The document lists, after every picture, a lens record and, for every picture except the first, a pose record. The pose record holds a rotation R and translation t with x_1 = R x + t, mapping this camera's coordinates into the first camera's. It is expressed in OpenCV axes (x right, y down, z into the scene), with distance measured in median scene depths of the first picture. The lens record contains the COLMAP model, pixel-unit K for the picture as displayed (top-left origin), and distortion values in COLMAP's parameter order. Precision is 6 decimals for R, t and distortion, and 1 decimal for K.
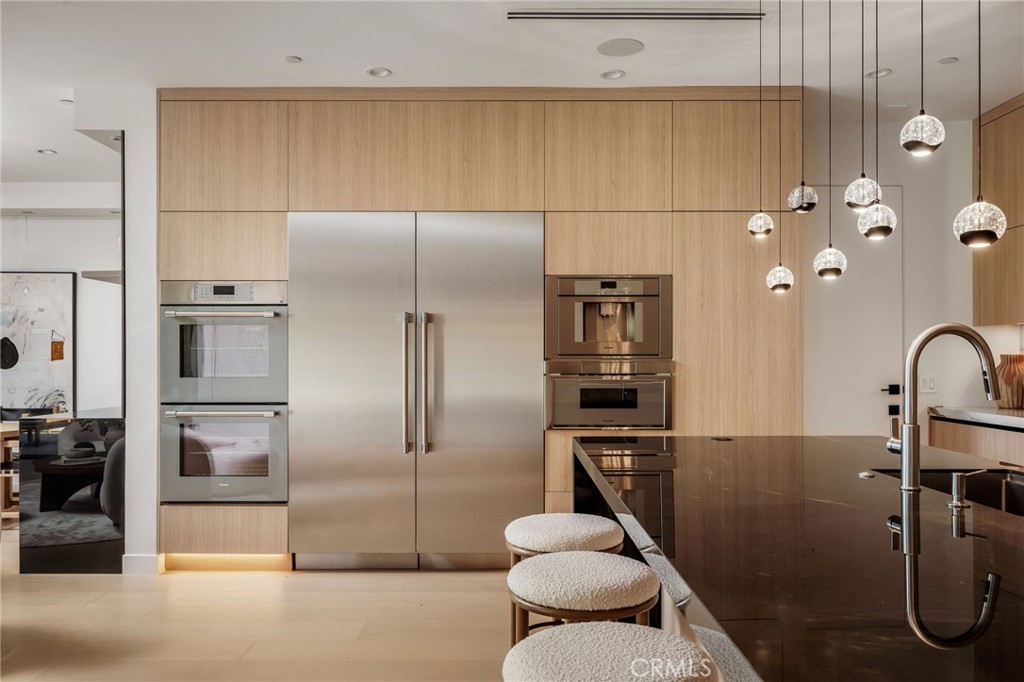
lens RADIAL K [[757.2, 0, 513.4], [0, 757.2, 361.1], [0, 0, 1]] dist [-0.002713, 0.001354]
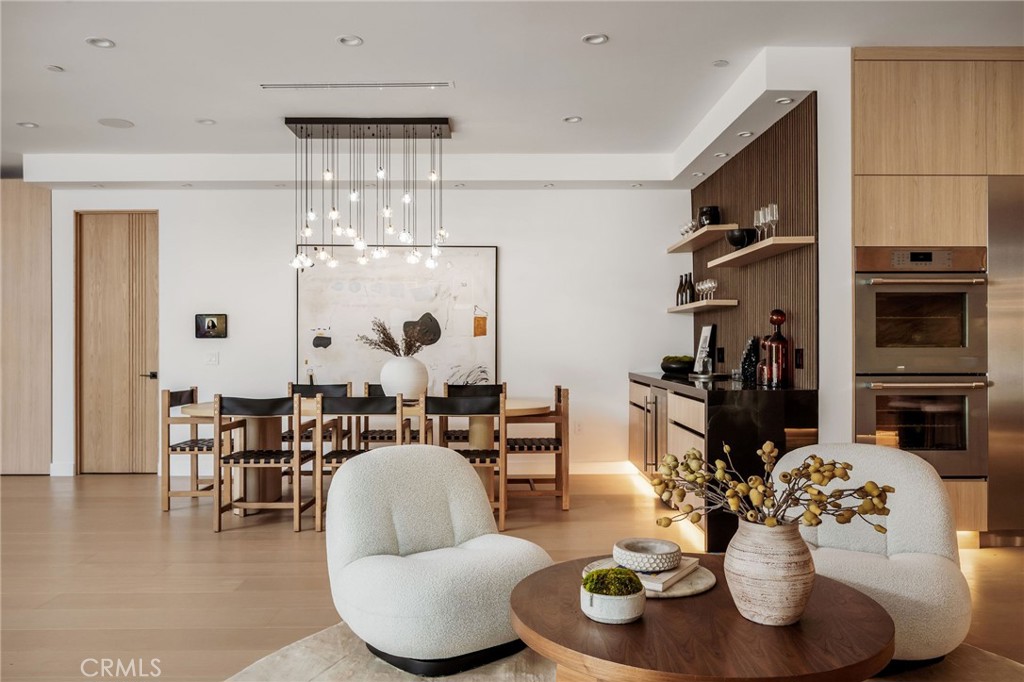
lens RADIAL K [[757.2, 0, 515.5], [0, 757.2, 345.8], [0, 0, 1]] dist [-0.002713, 0.001354]
pose [[0.999983, -0.001209, -0.005715, -0.825773], [0.001203, 0.999999, -0.001058, 0.018614], [0.005716, 0.001051, 0.999983, 0.031074]]
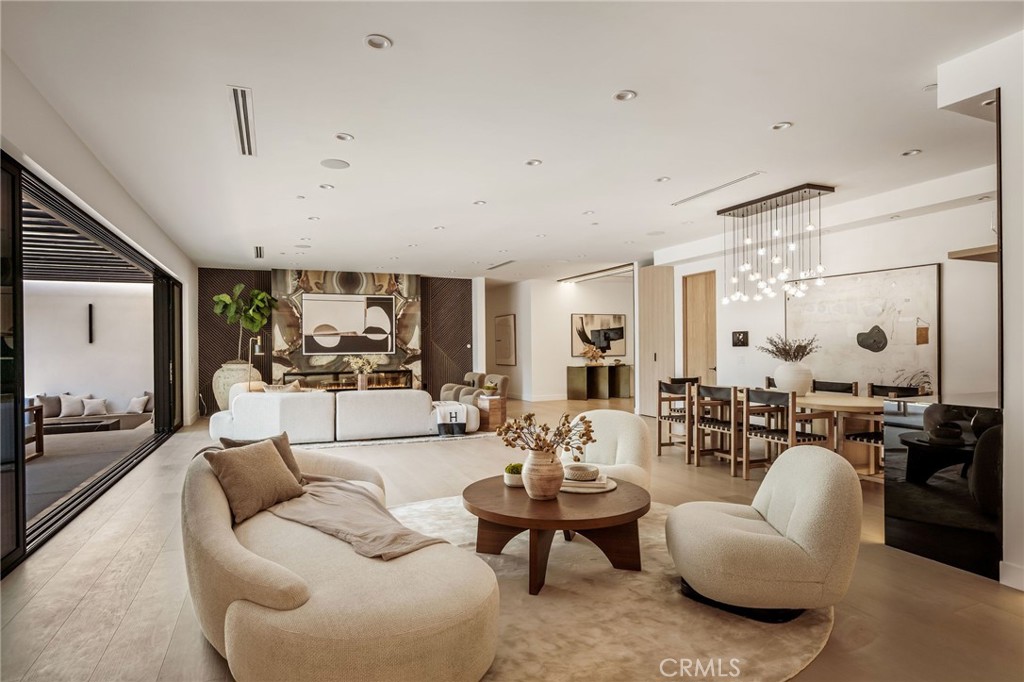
lens RADIAL K [[557.9, 0, 505.5], [0, 557.9, 350.5], [0, 0, 1]] dist [-0.005319, 0.003079]
pose [[0.374703, 0.002472, -0.927142, -0.111871], [0.005976, 0.999969, 0.005082, -0.000082], [0.927126, -0.007445, 0.374677, 0.189888]]
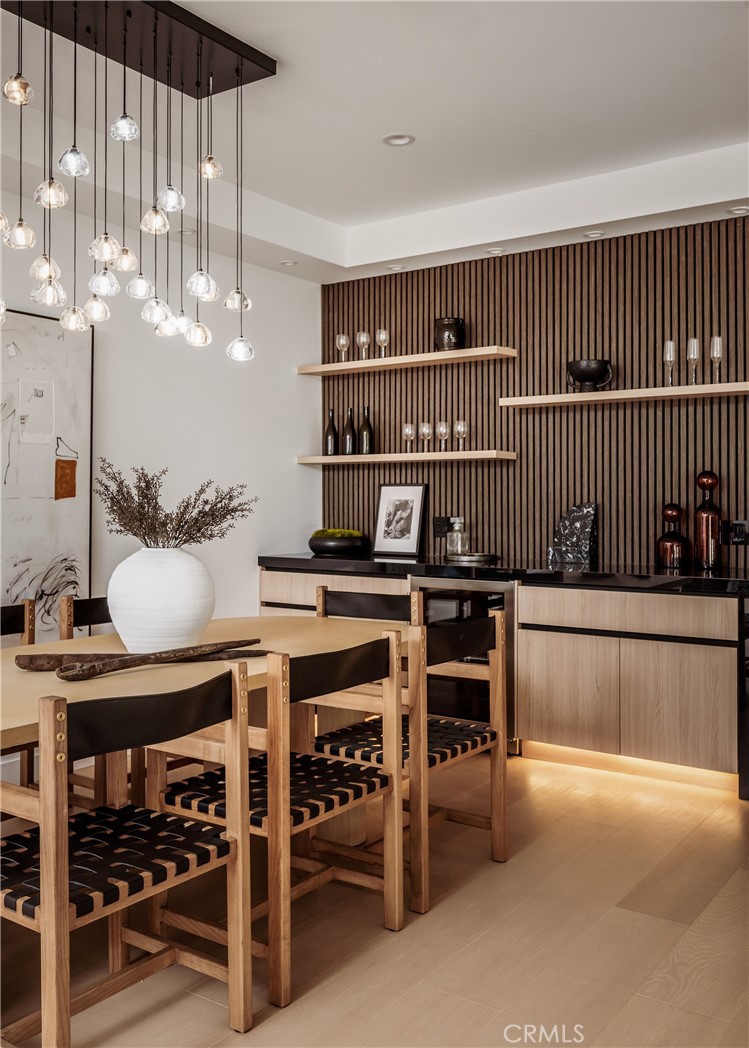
lens RADIAL K [[964.4, 0, 374.3], [0, 964.4, 516.1], [0, 0, 1]] dist [-0.008213, 0.000000]
pose [[0.586854, -0.013578, 0.809579, -1.488605], [0.002884, 0.999888, 0.014679, 0.002584], [-0.809688, -0.006280, 0.586827, 0.699568]]
